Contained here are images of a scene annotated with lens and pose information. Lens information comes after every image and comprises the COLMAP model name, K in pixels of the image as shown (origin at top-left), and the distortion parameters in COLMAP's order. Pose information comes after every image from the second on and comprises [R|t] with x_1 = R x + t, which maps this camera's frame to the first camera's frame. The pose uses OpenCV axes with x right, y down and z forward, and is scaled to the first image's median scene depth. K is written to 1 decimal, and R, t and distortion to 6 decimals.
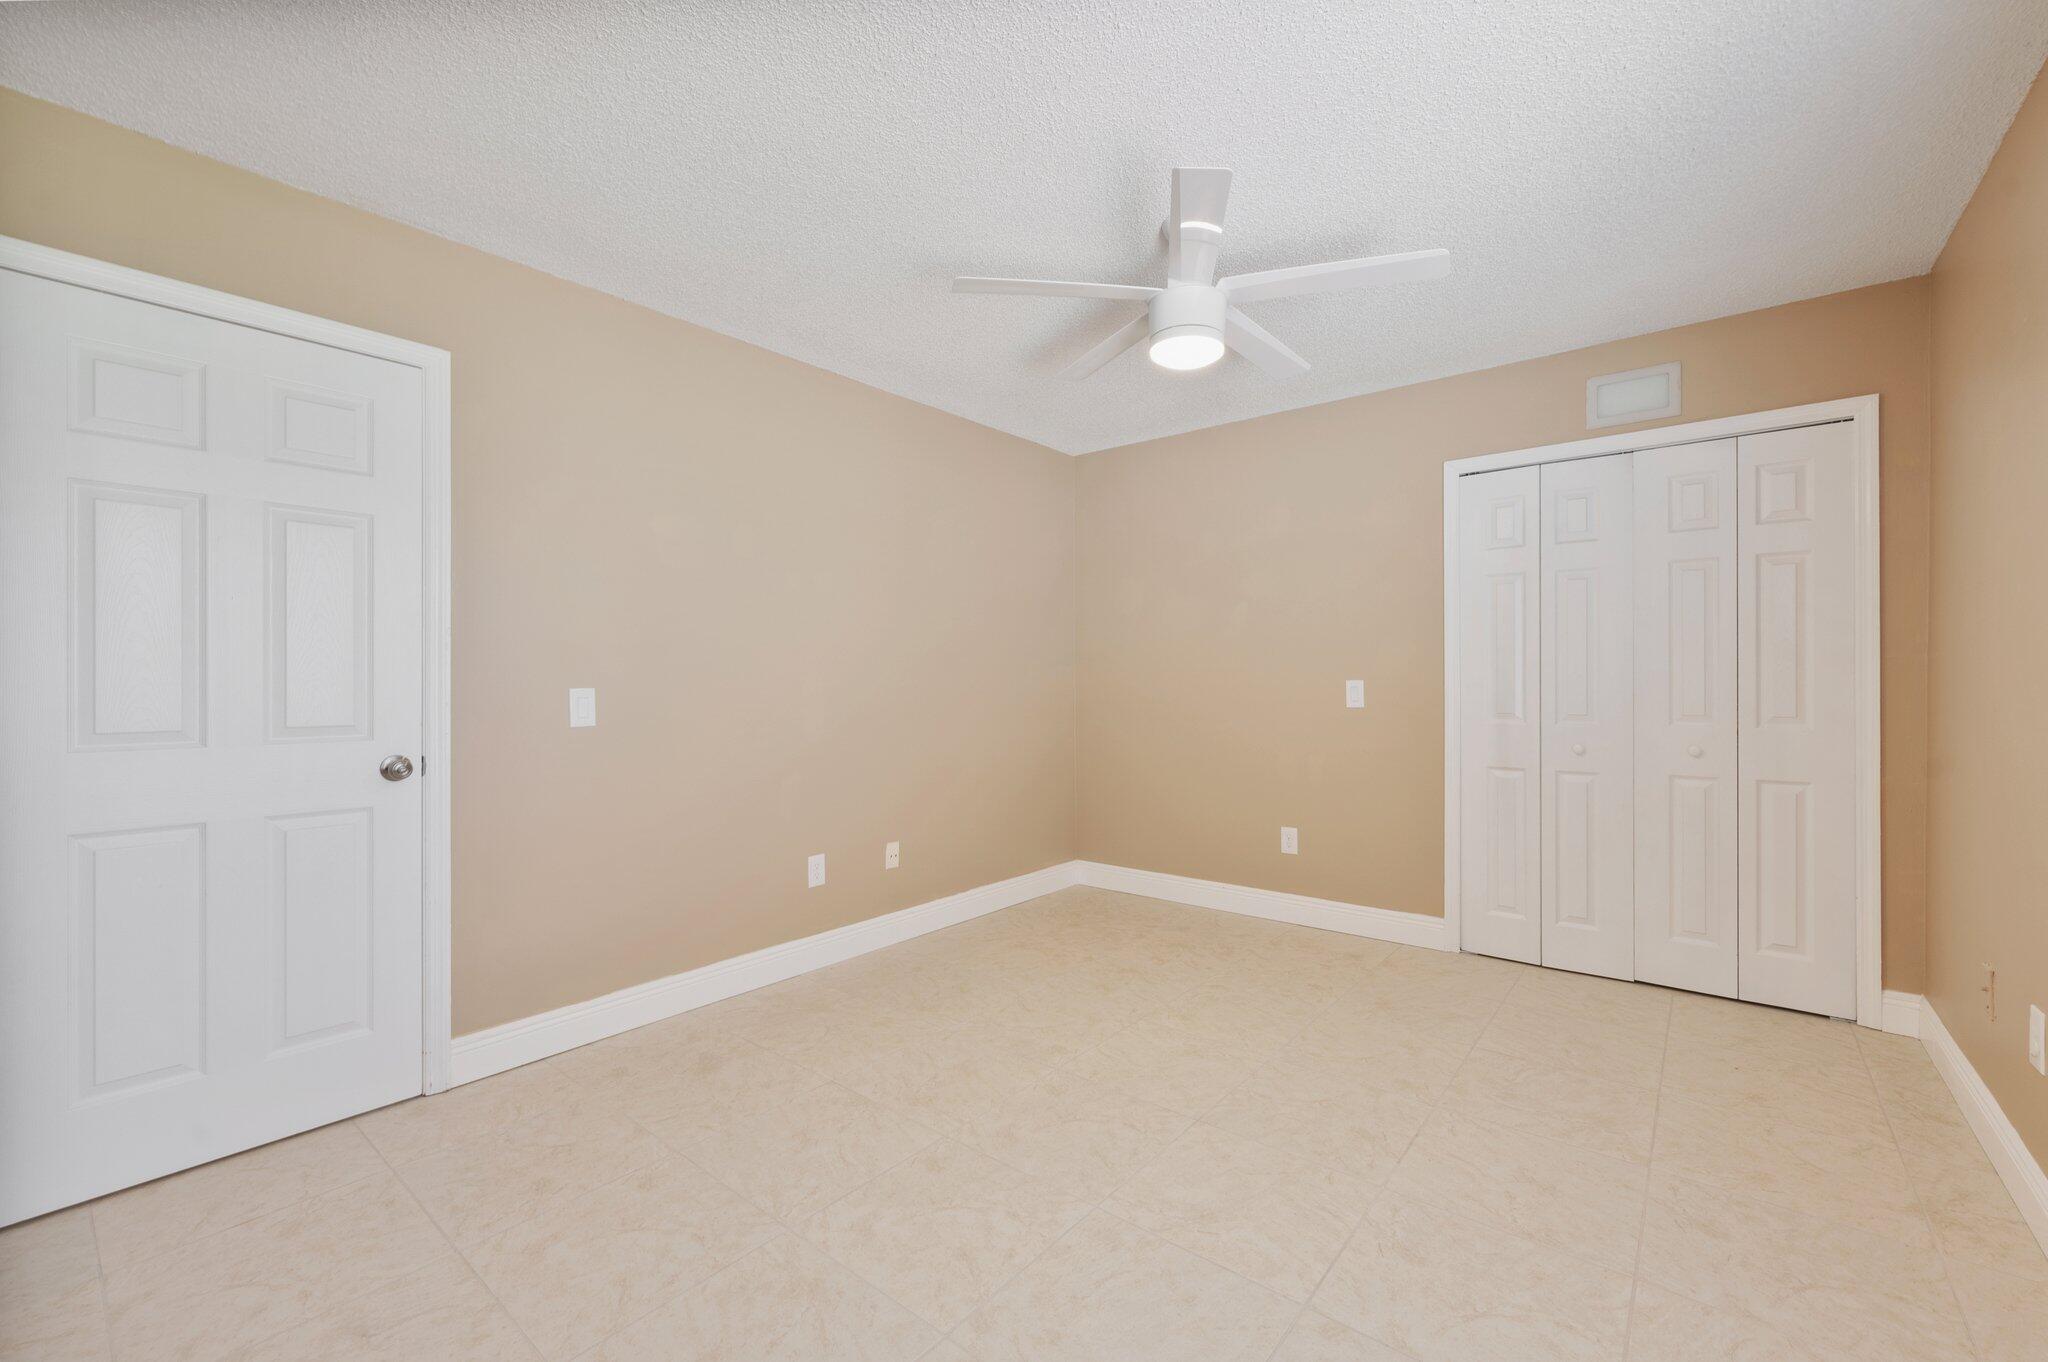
lens RADIAL K [[841.8, 0, 1021.5], [0, 841.8, 681.0], [0, 0, 1]] dist [0.000386, -0.000337]
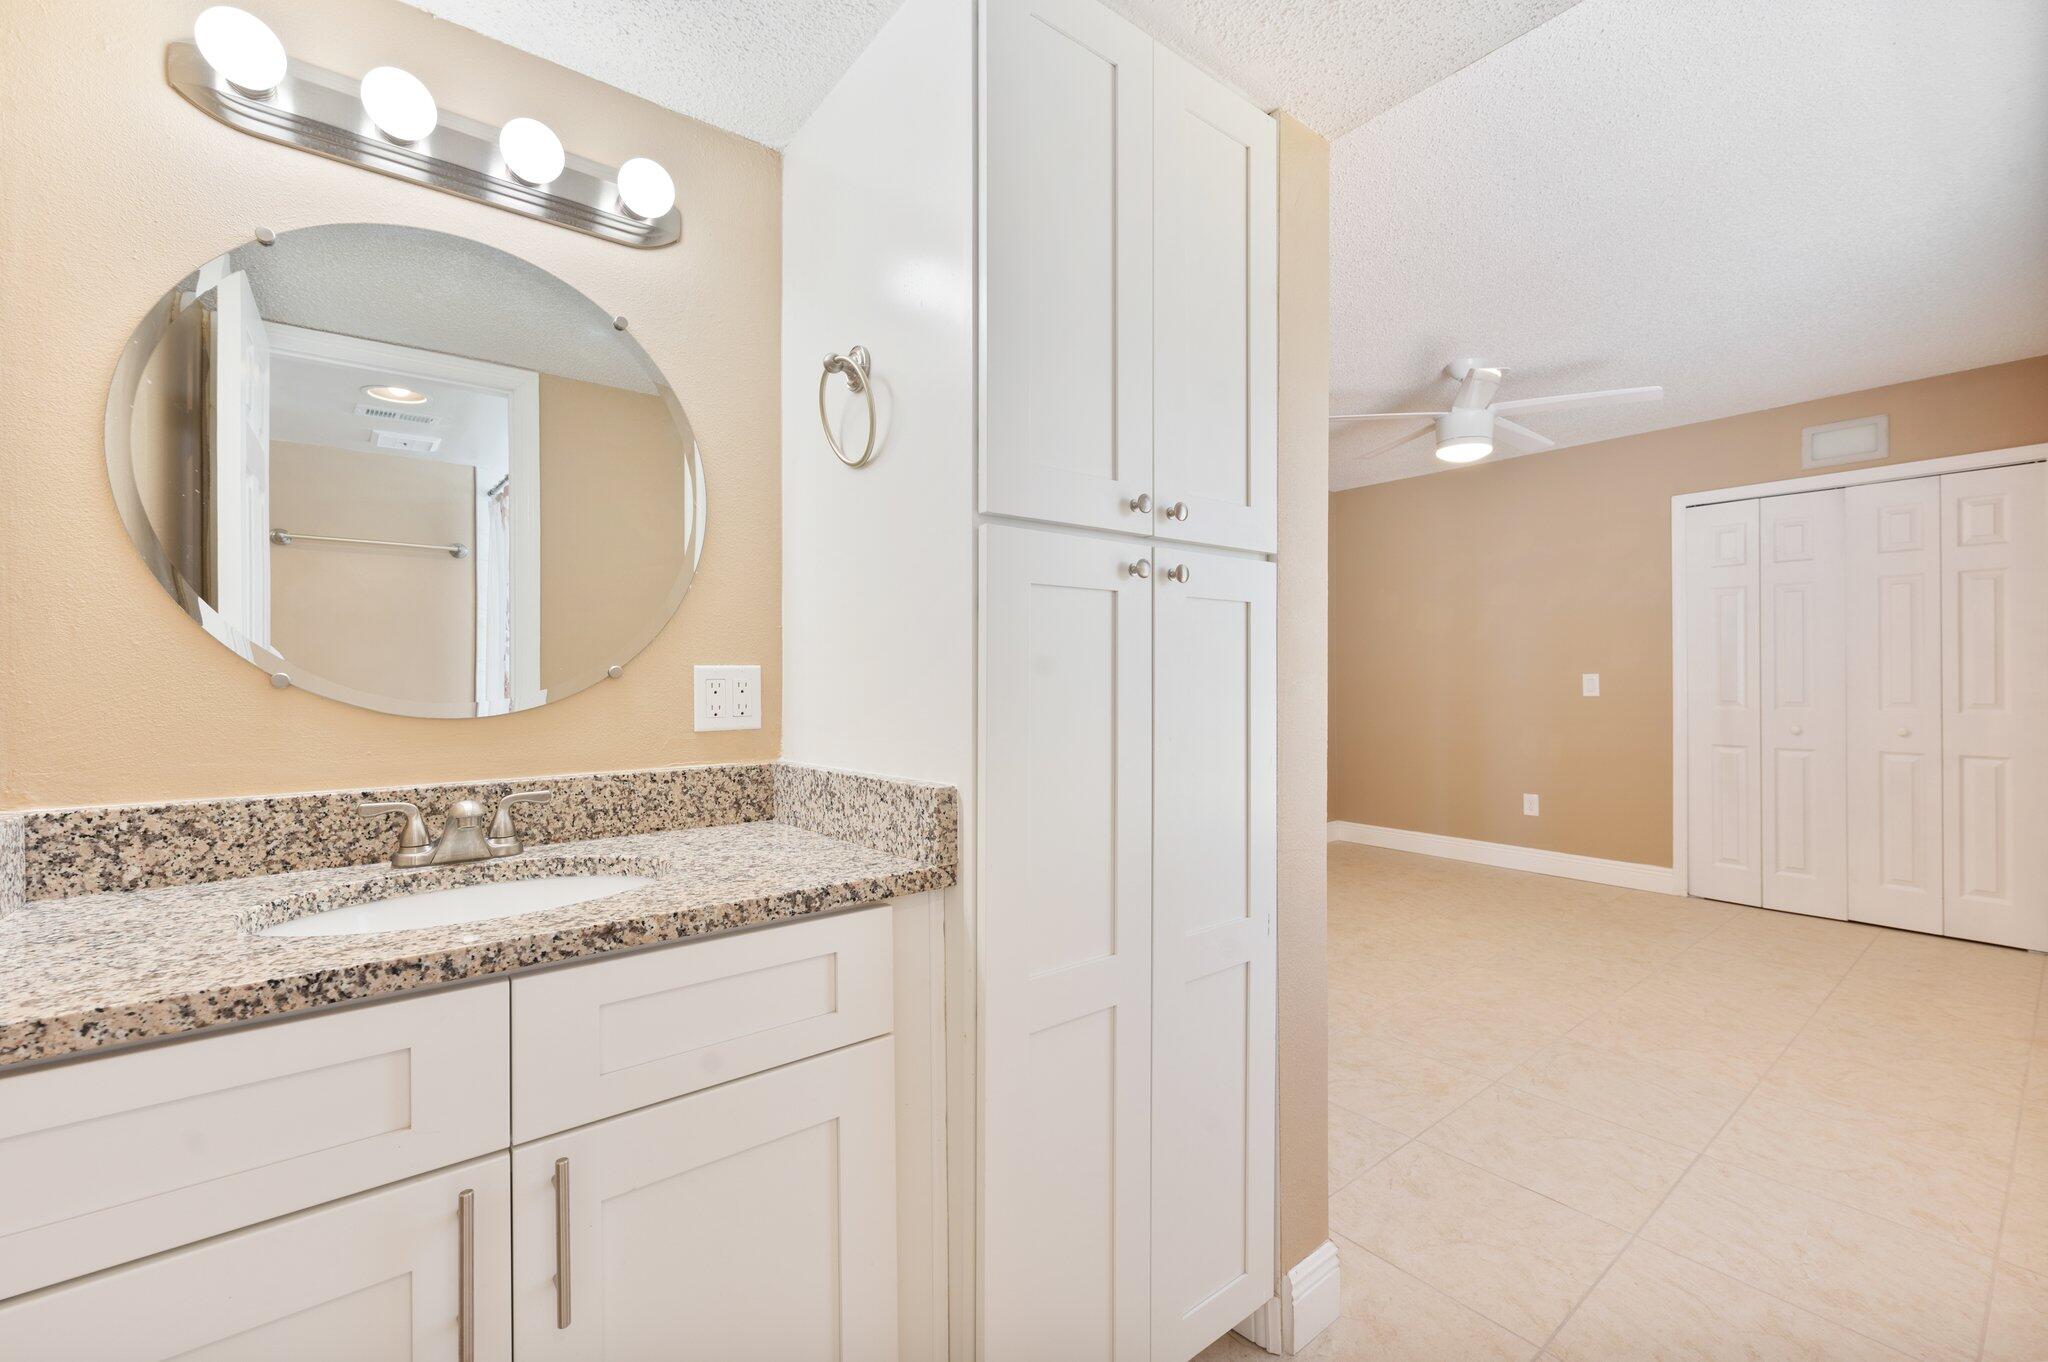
lens RADIAL K [[841.8, 0, 1027.1], [0, 841.8, 670.9], [0, 0, 1]] dist [0.000386, -0.000337]
pose [[0.977660, 0.002242, -0.210179, -0.180902], [-0.003566, 0.999976, -0.005920, 0.006298], [0.210161, 0.006537, 0.977645, -0.449804]]
